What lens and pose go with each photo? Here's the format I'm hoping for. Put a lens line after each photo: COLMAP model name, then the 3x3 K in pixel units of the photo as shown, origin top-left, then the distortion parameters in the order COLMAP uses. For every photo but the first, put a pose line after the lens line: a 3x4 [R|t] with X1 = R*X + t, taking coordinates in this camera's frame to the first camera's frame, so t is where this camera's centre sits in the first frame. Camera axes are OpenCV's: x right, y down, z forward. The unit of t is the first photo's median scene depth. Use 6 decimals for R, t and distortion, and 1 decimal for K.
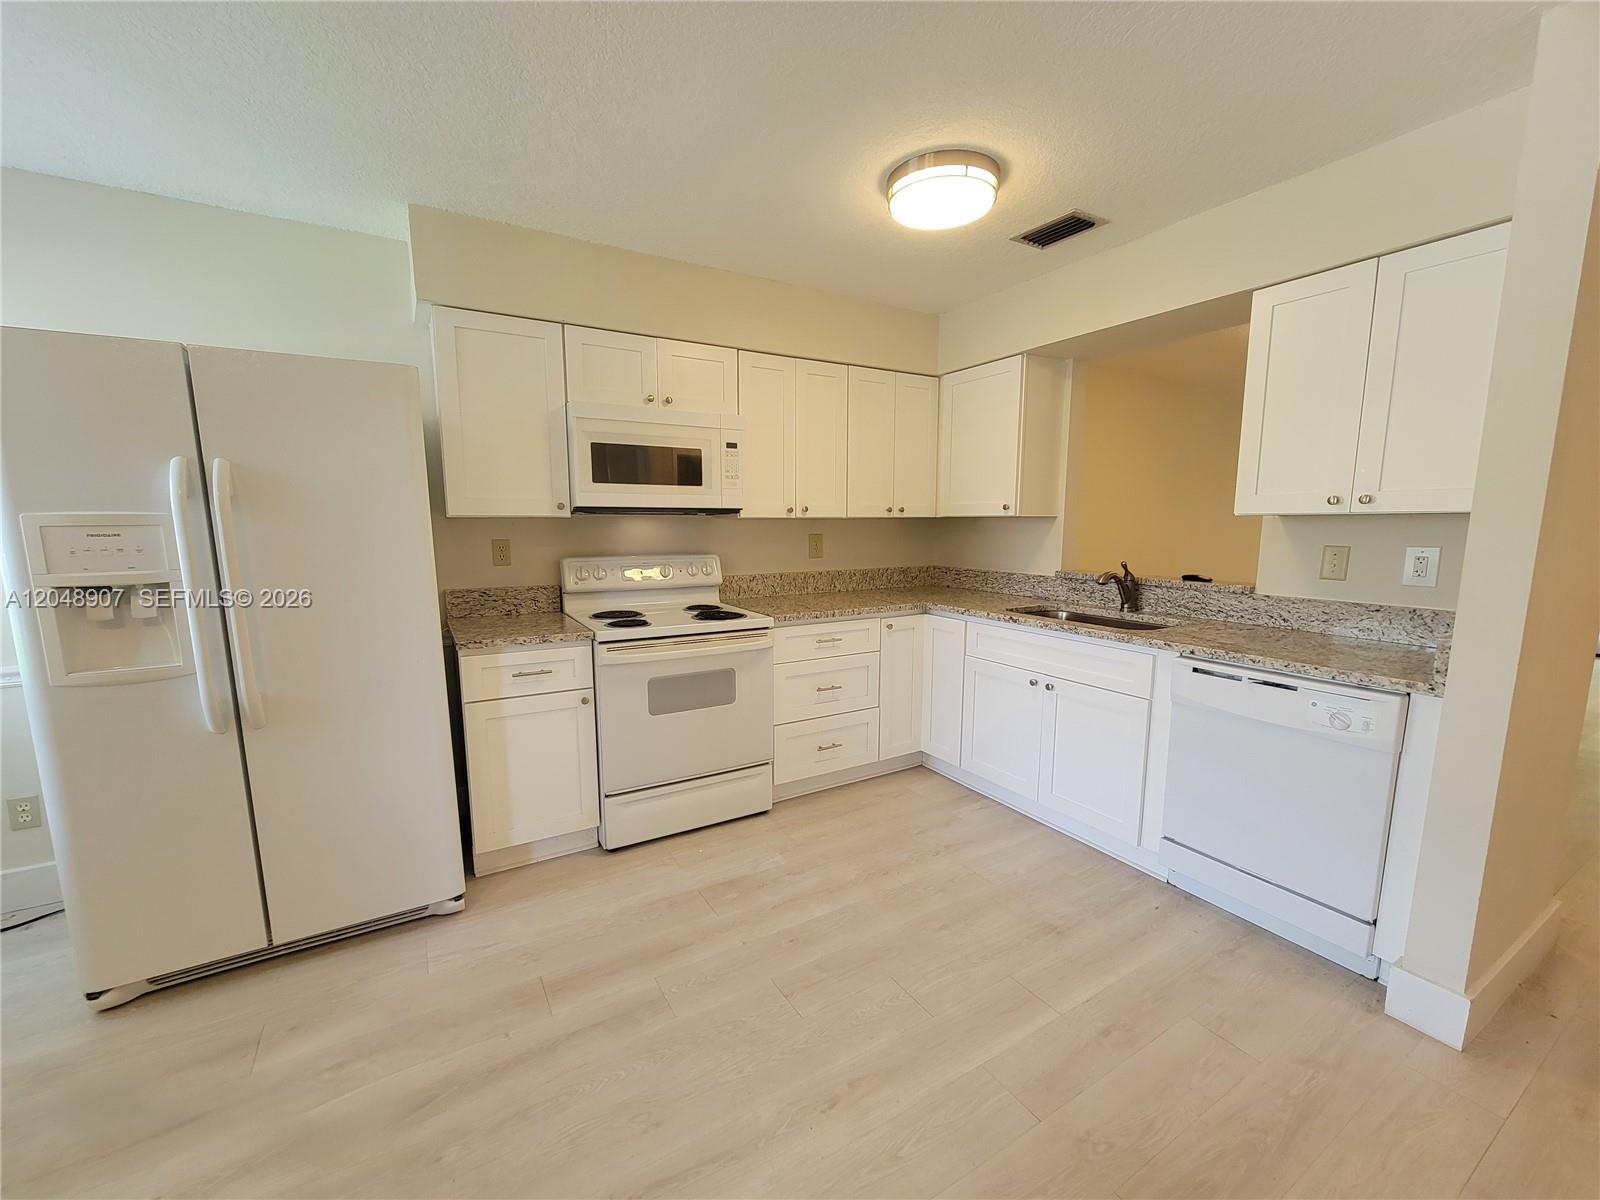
lens RADIAL K [[648.9, 0, 797.8], [0, 648.9, 617.7], [0, 0, 1]] dist [-0.003890, 0.001031]
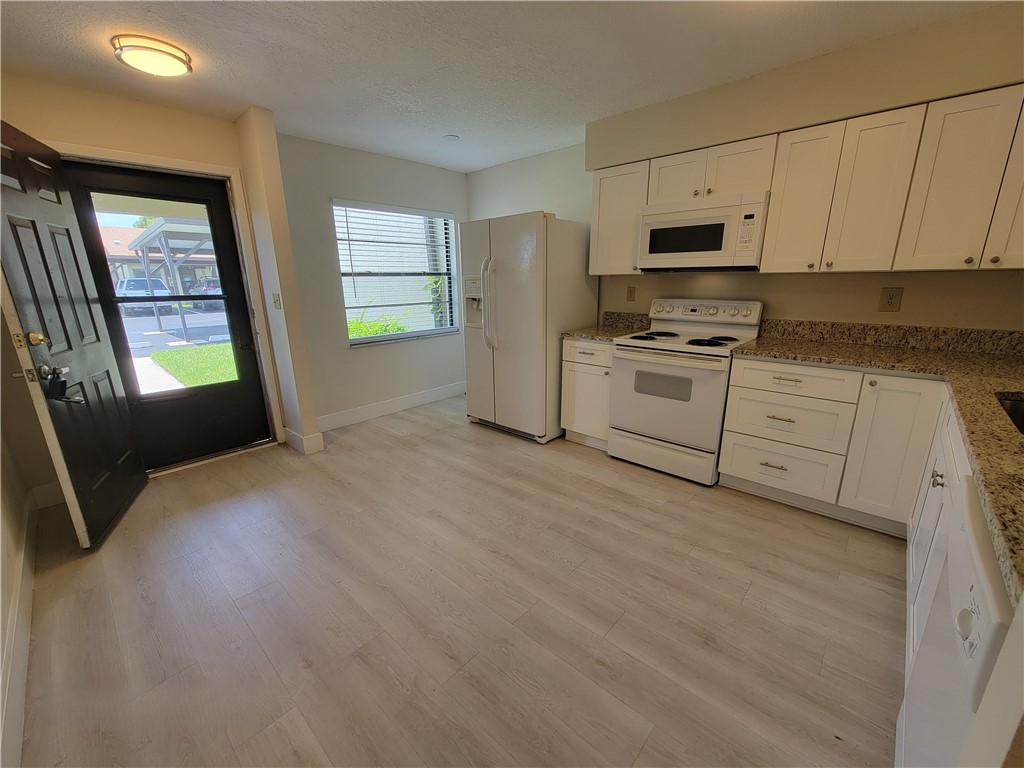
lens RADIAL K [[415.3, 0, 510.6], [0, 415.3, 395.3], [0, 0, 1]] dist [-0.003890, 0.001031]
pose [[0.288773, 0.257577, -0.922098, 0.648562], [-0.131617, 0.964665, 0.228249, -0.045861], [0.948308, 0.055452, 0.312471, 0.309606]]
